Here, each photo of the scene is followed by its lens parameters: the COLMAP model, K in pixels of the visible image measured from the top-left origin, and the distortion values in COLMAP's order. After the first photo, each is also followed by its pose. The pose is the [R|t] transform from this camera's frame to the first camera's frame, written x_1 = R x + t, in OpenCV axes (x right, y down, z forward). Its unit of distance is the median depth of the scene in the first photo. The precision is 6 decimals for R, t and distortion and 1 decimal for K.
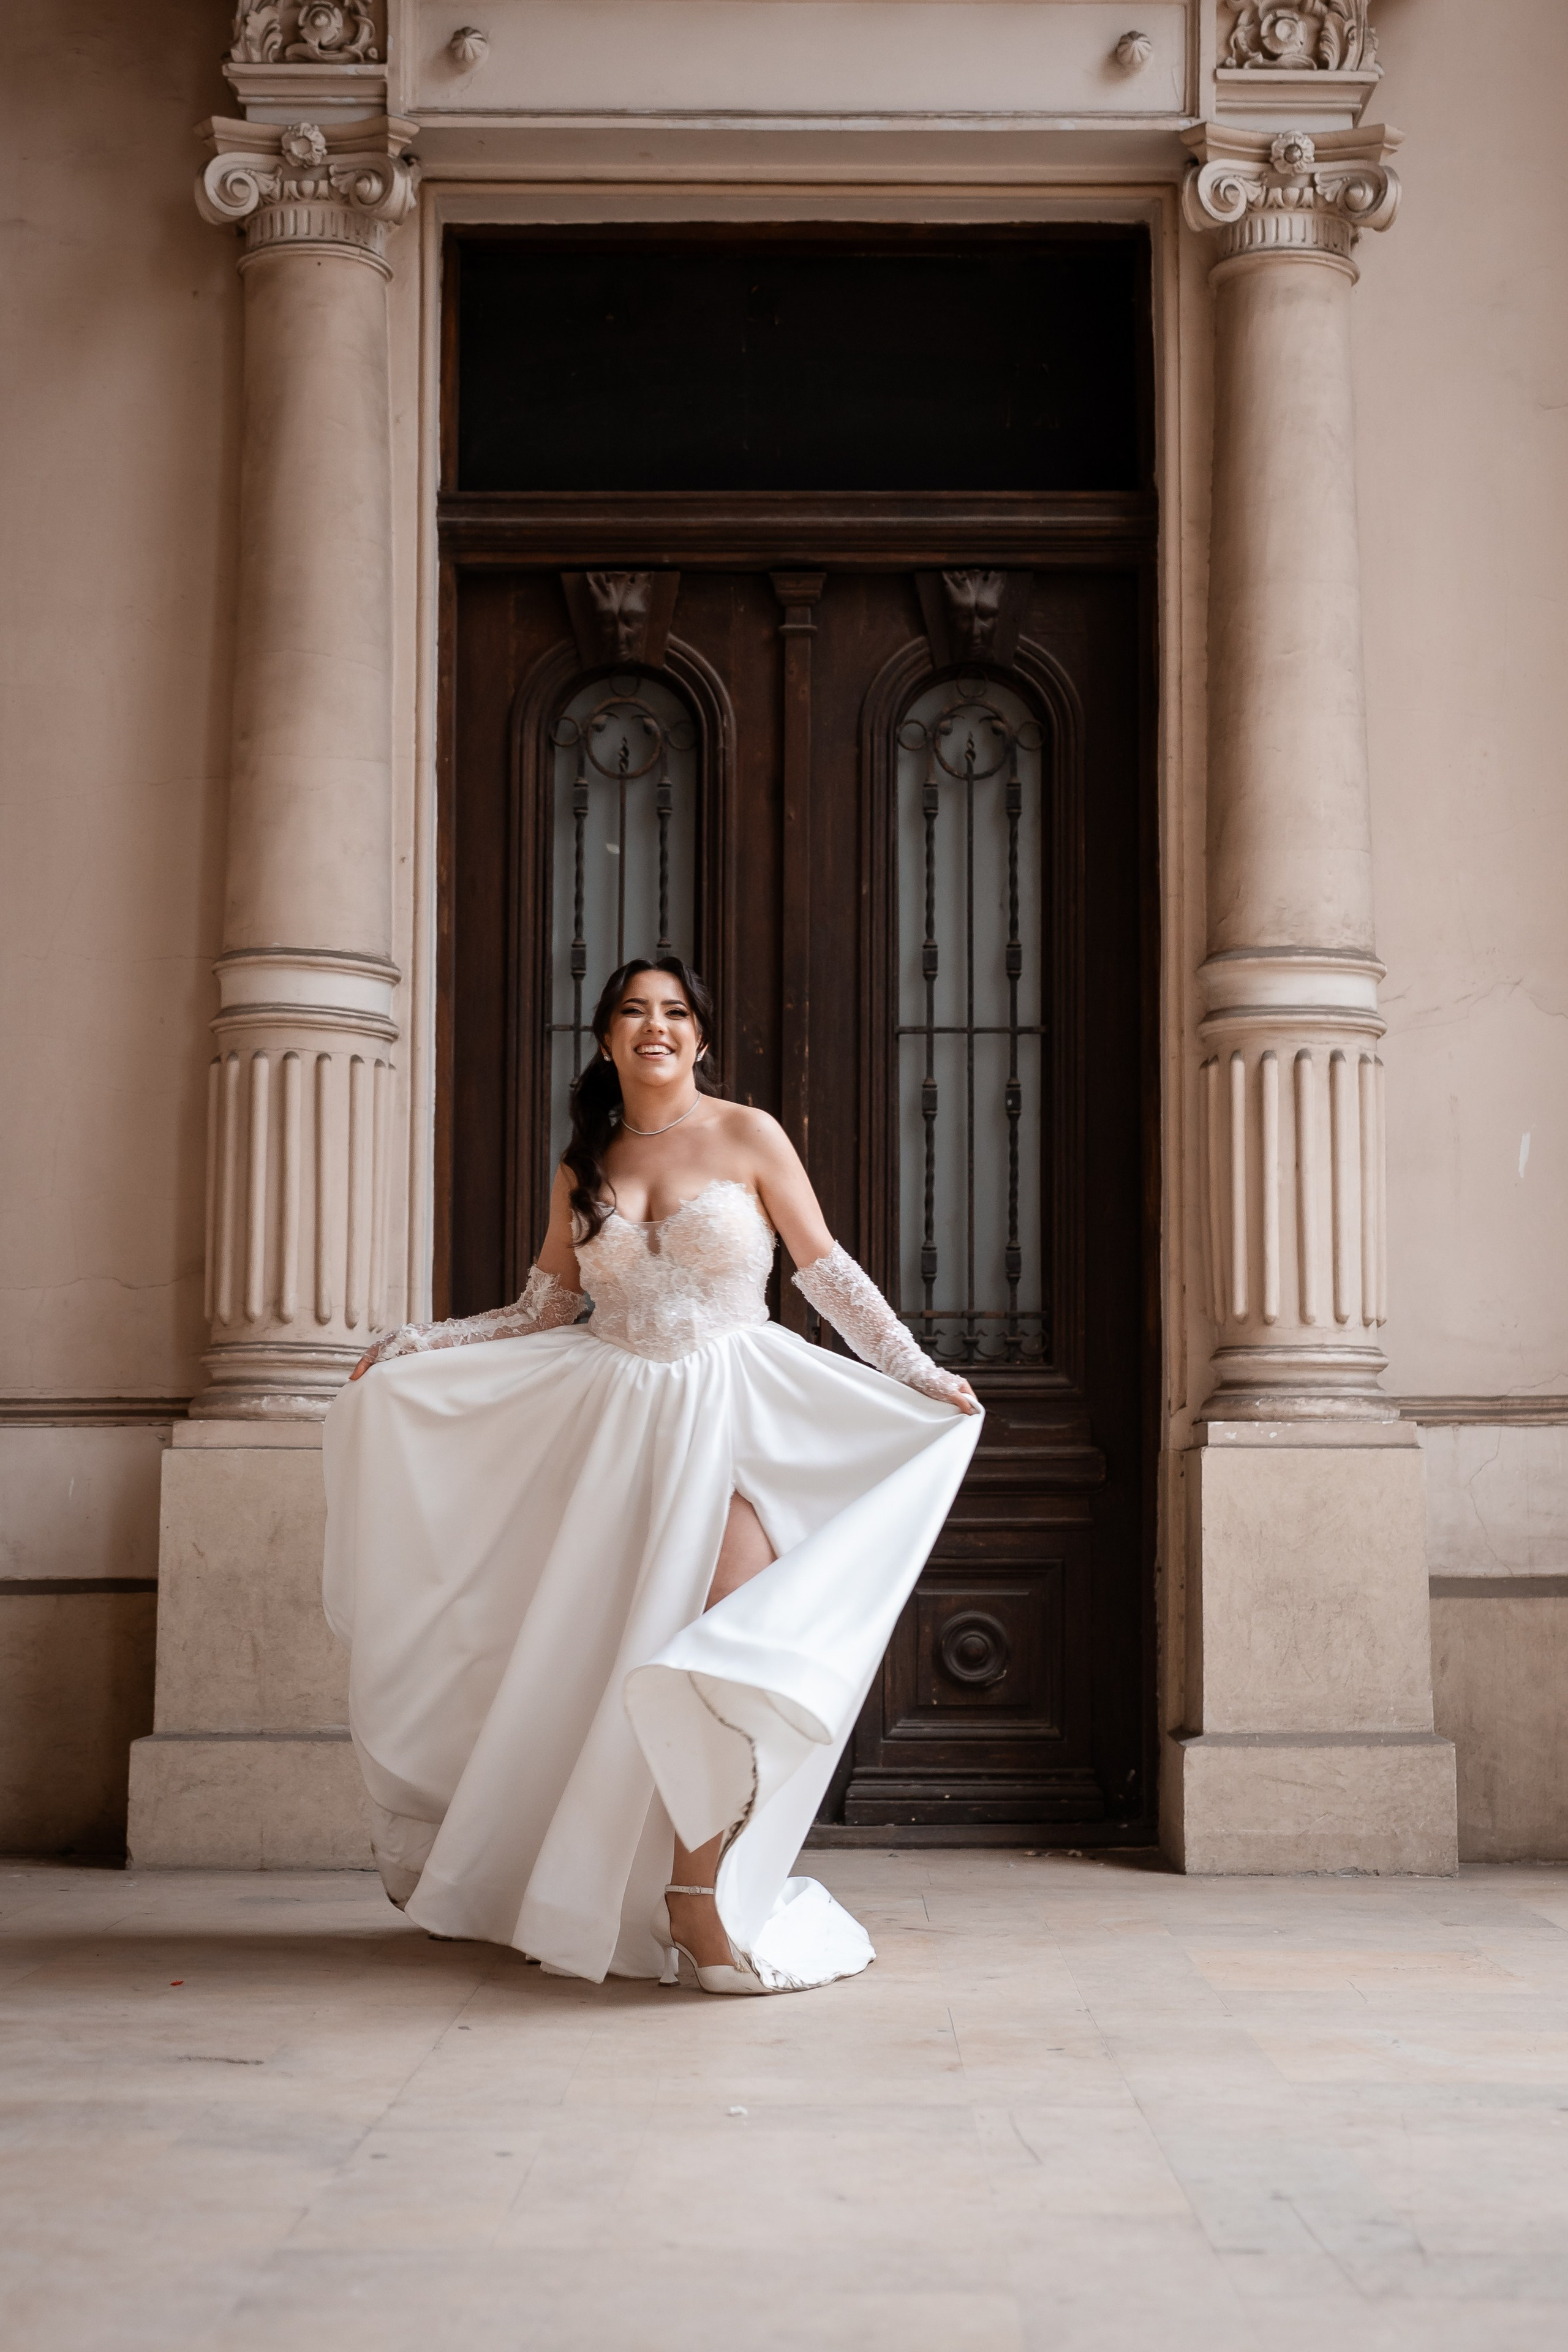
lens RADIAL K [[3770.1, 0, 906.5], [0, 3770.1, 1209.2], [0, 0, 1]] dist [0.022354, 0.000000]
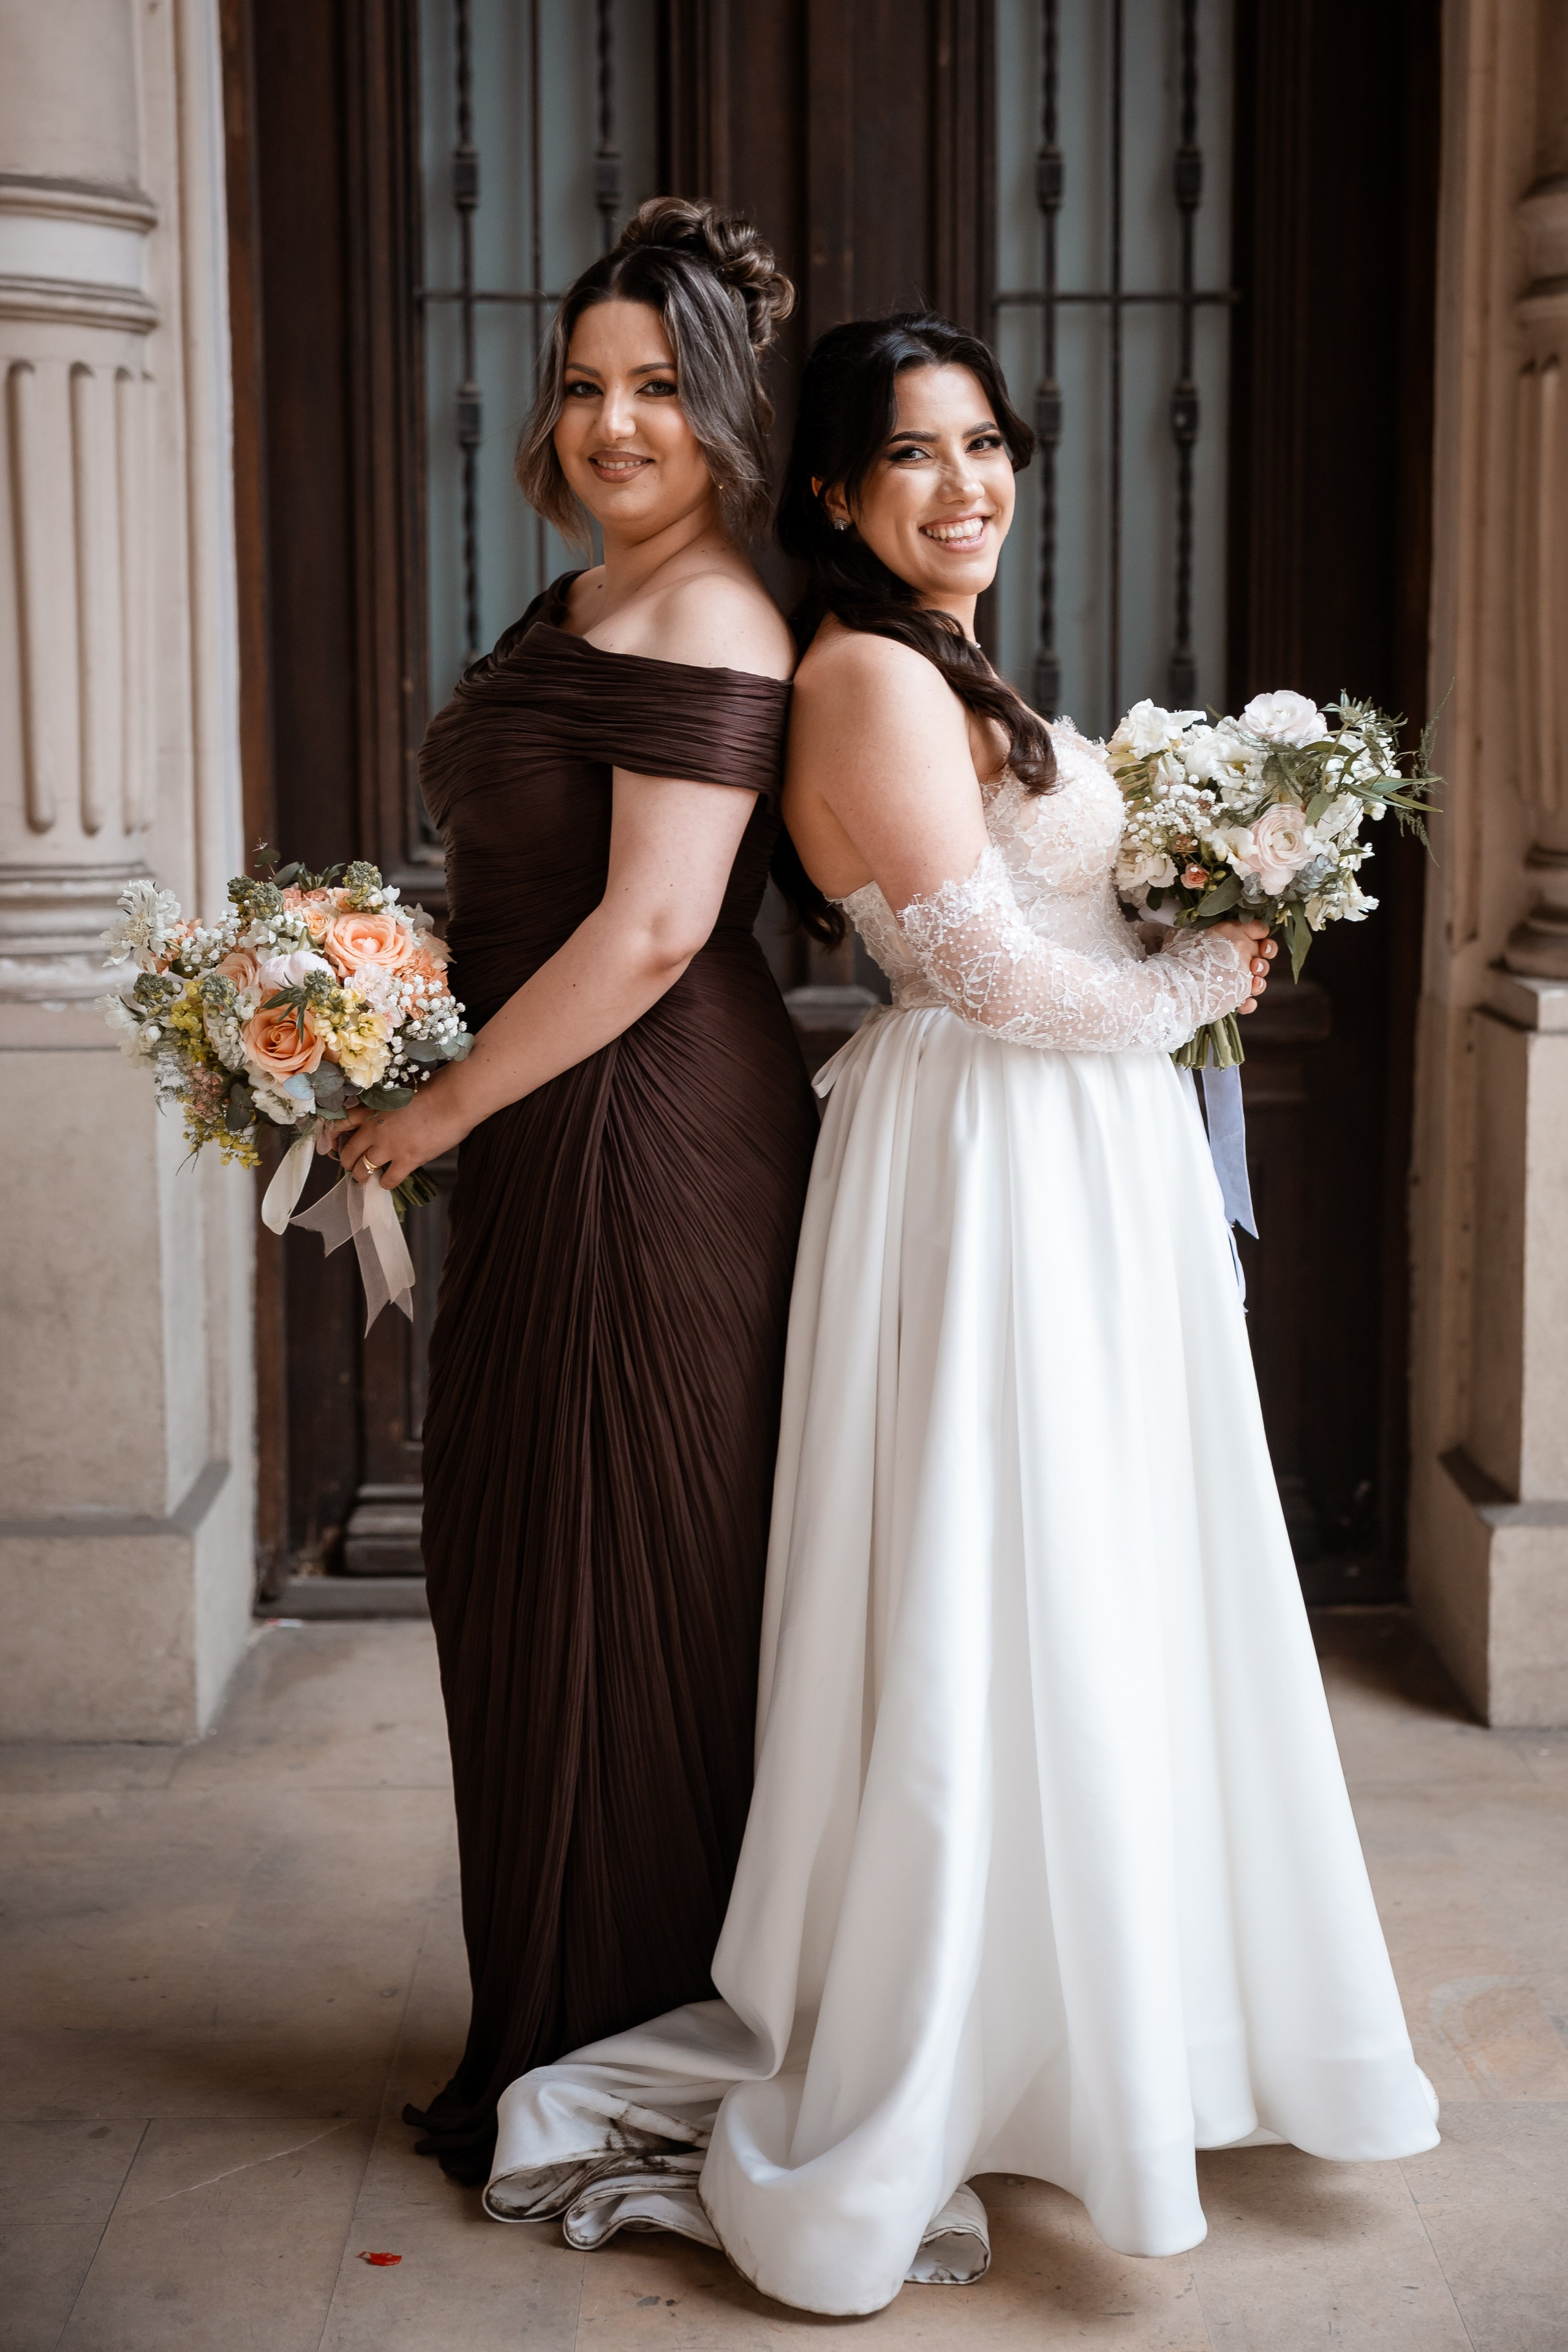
lens RADIAL K [[3371.3, 0, 875.7], [0, 3371.3, 967.7], [0, 0, 1]] dist [0.045415, 0.000000]
pose [[0.999831, -0.005687, 0.017479, -0.032862], [0.002177, 0.980886, 0.194573, -0.049207], [-0.018252, -0.194502, 0.980732, 0.459975]]
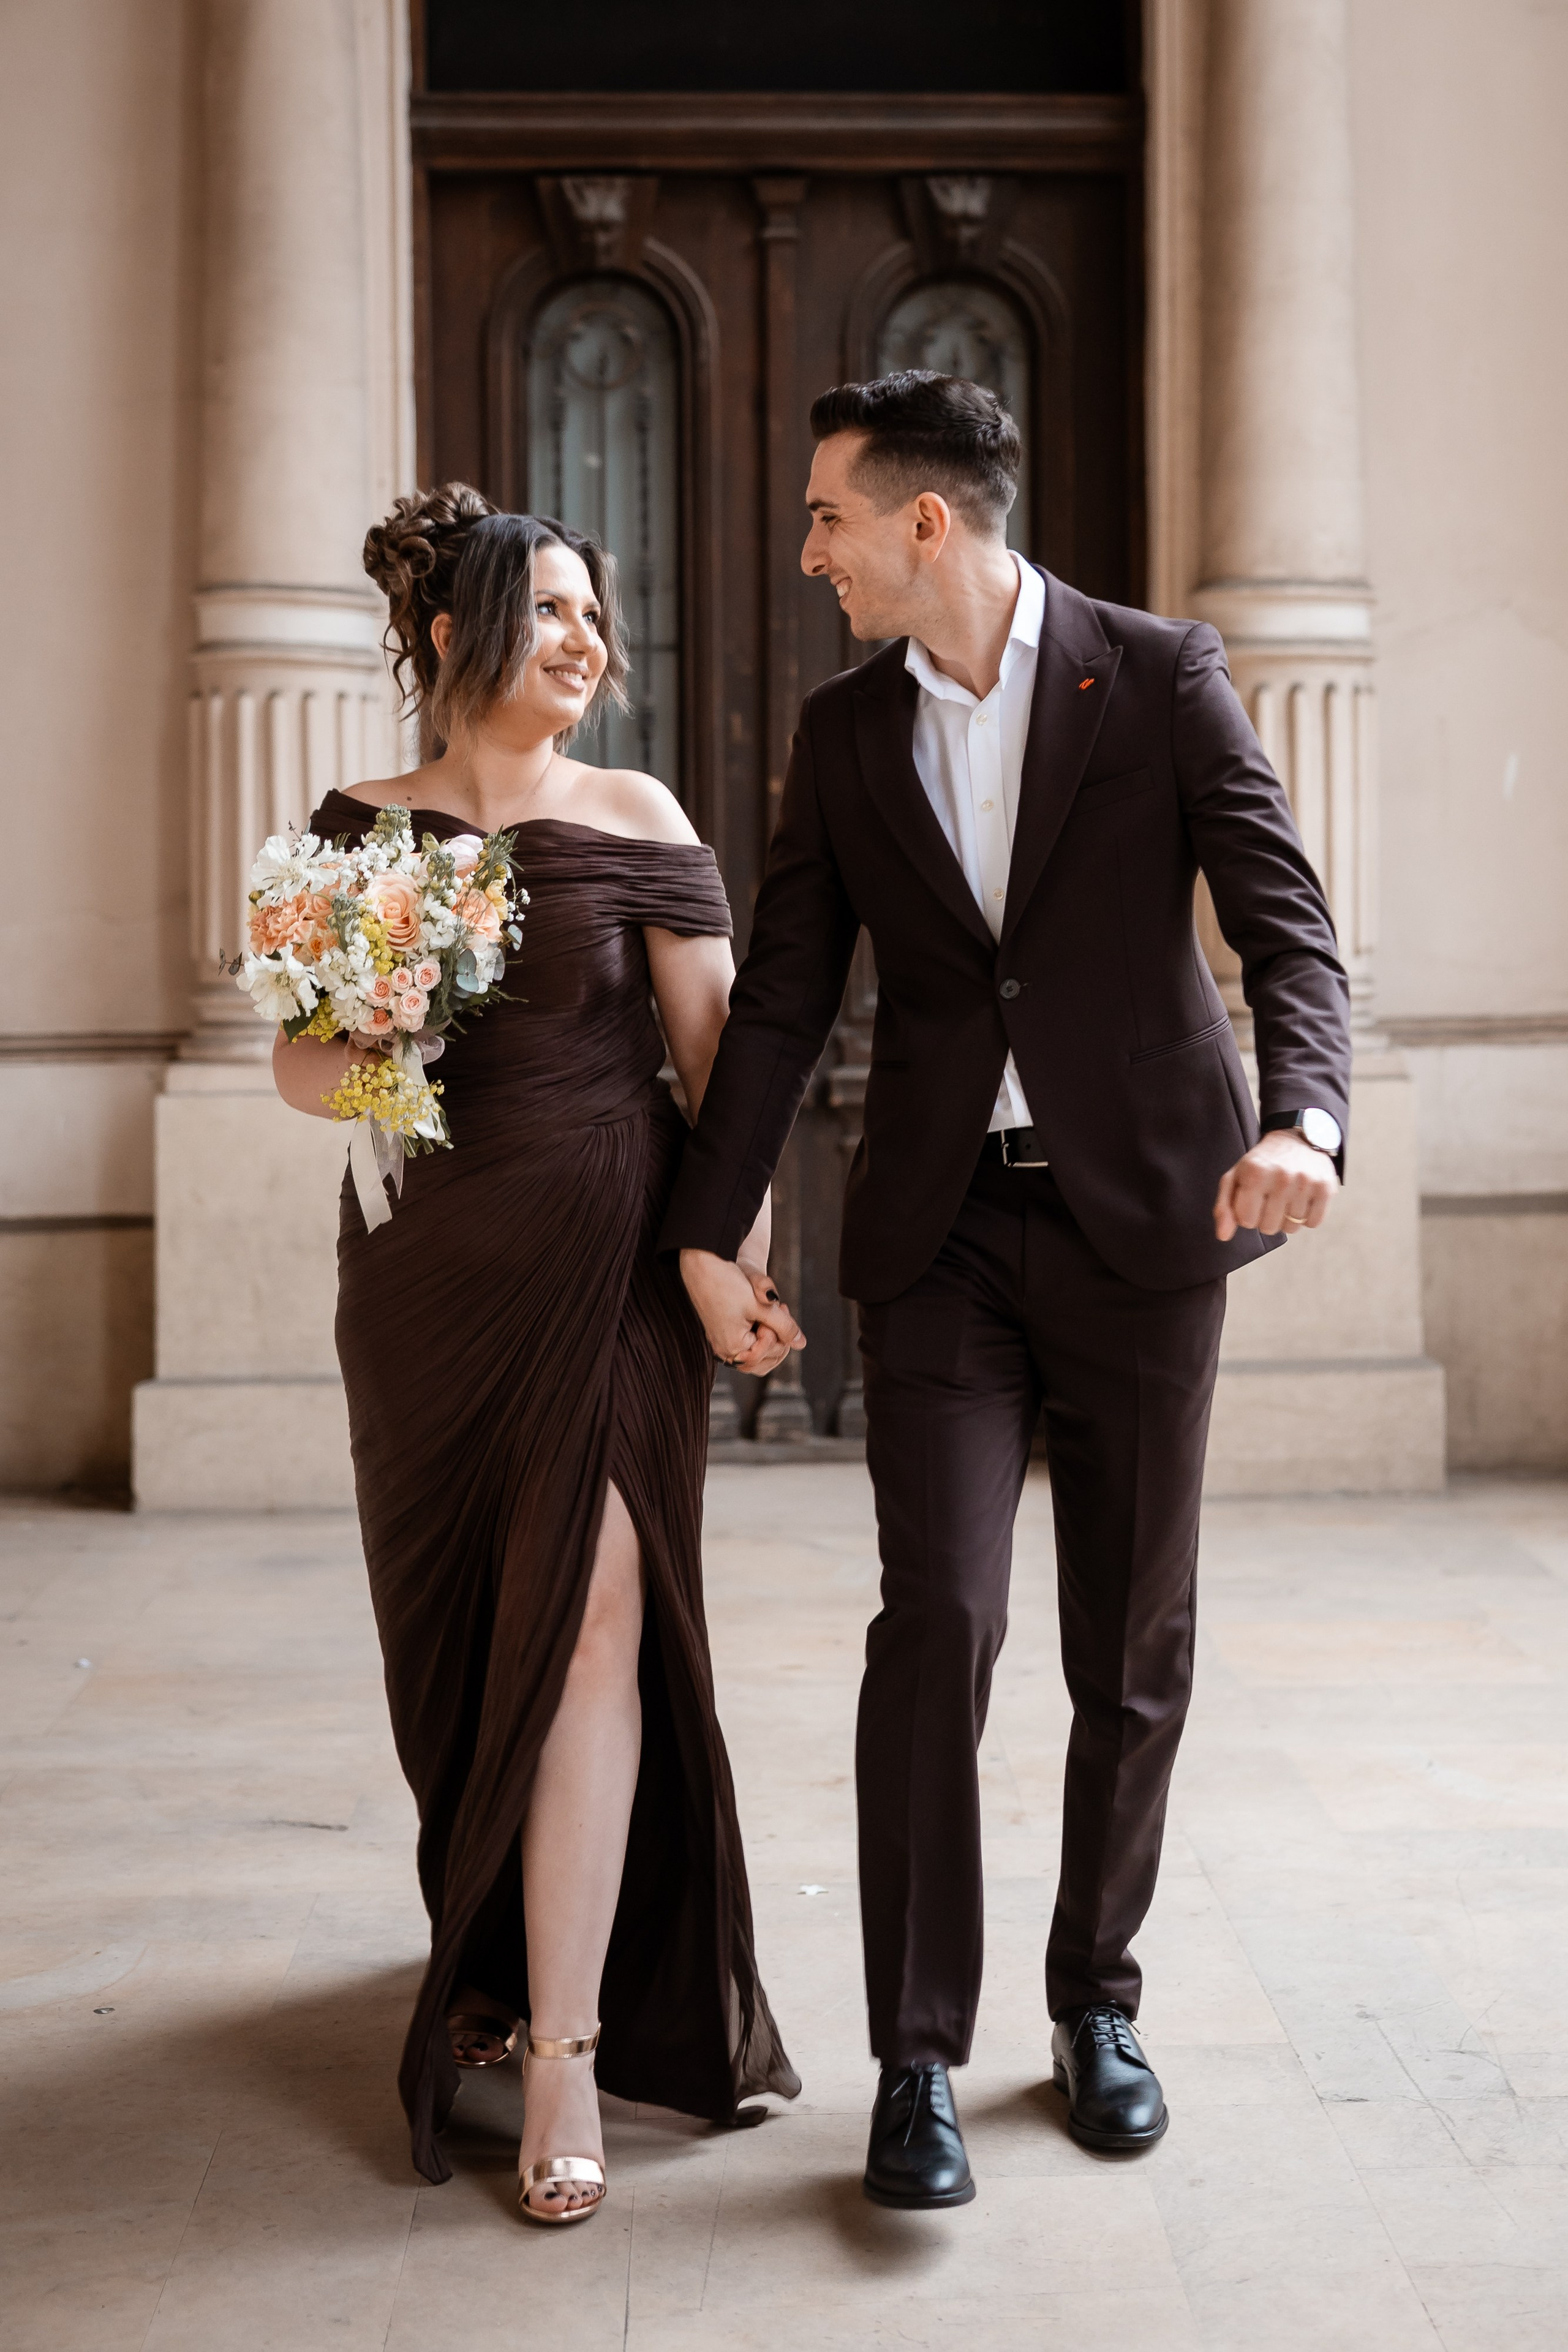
lens RADIAL K [[3849.2, 0, 998.4], [0, 3849.2, 978.3], [0, 0, 1]] dist [0.024214, 0.000000]
pose [[0.998214, -0.009189, 0.059025, -0.033904], [0.002438, 0.993542, 0.113439, -0.078040], [-0.059687, -0.113092, 0.991790, -0.016139]]
